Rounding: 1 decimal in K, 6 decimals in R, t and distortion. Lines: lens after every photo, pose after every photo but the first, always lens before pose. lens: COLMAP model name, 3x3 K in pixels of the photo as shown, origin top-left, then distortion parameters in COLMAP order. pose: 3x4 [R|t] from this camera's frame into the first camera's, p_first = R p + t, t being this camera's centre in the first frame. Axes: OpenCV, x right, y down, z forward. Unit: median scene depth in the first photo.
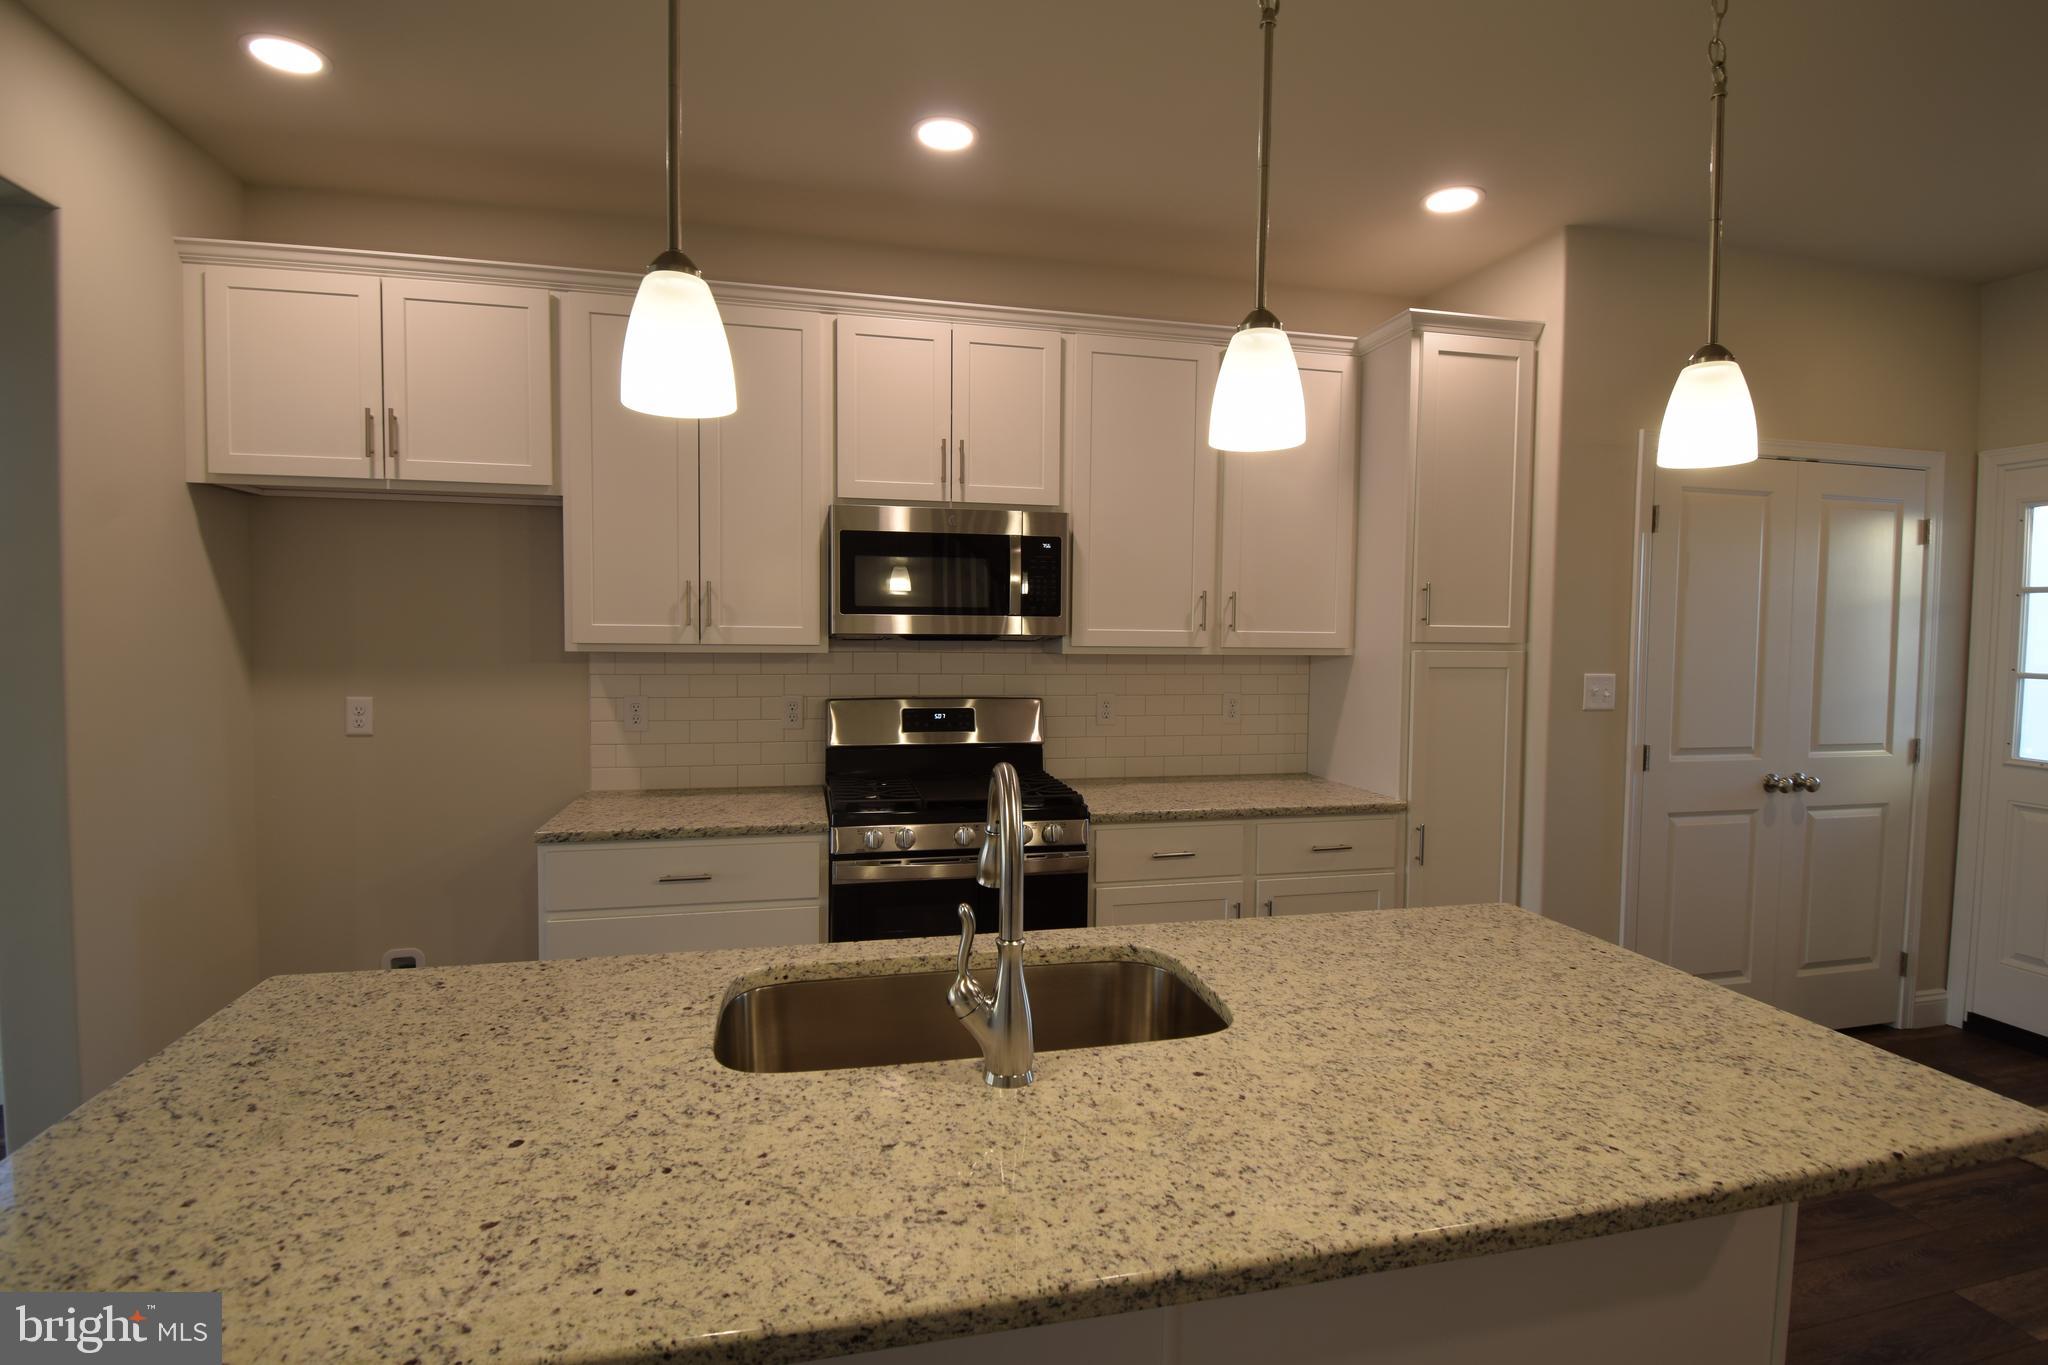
lens RADIAL K [[985.4, 0, 1024.0], [0, 985.4, 682.5], [0, 0, 1]] dist [0.023682, -0.032483]
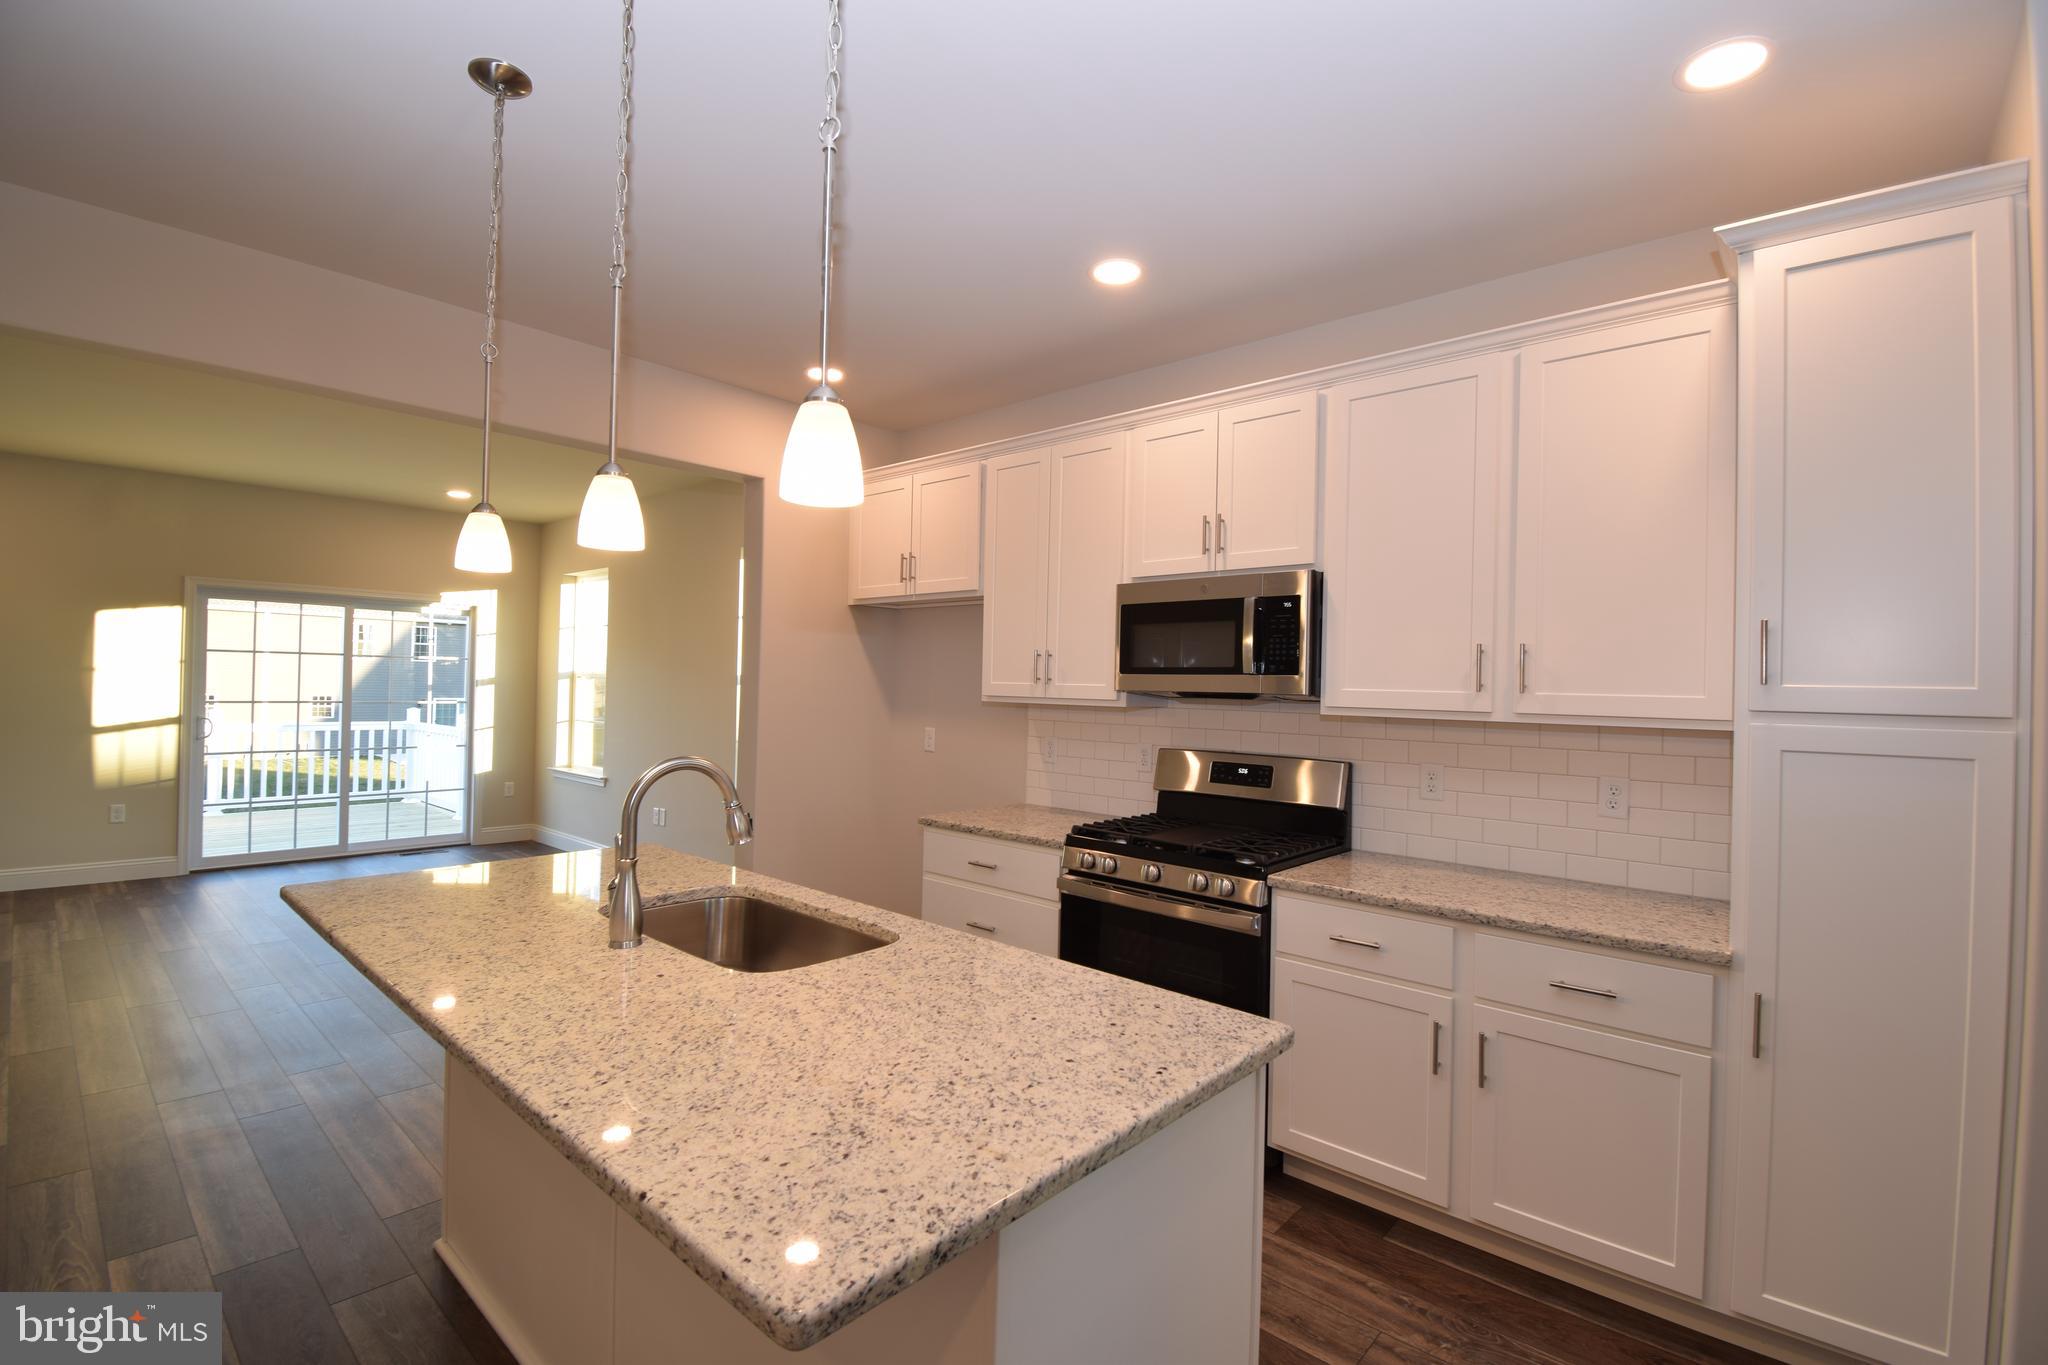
lens RADIAL K [[923.8, 0, 1024.0], [0, 923.8, 682.5], [0, 0, 1]] dist [0.016905, -0.017124]
pose [[0.561258, -0.001974, -0.827639, 1.178789], [-0.062827, 0.997010, -0.044984, -0.001807], [0.825253, 0.077245, 0.559456, 0.480260]]
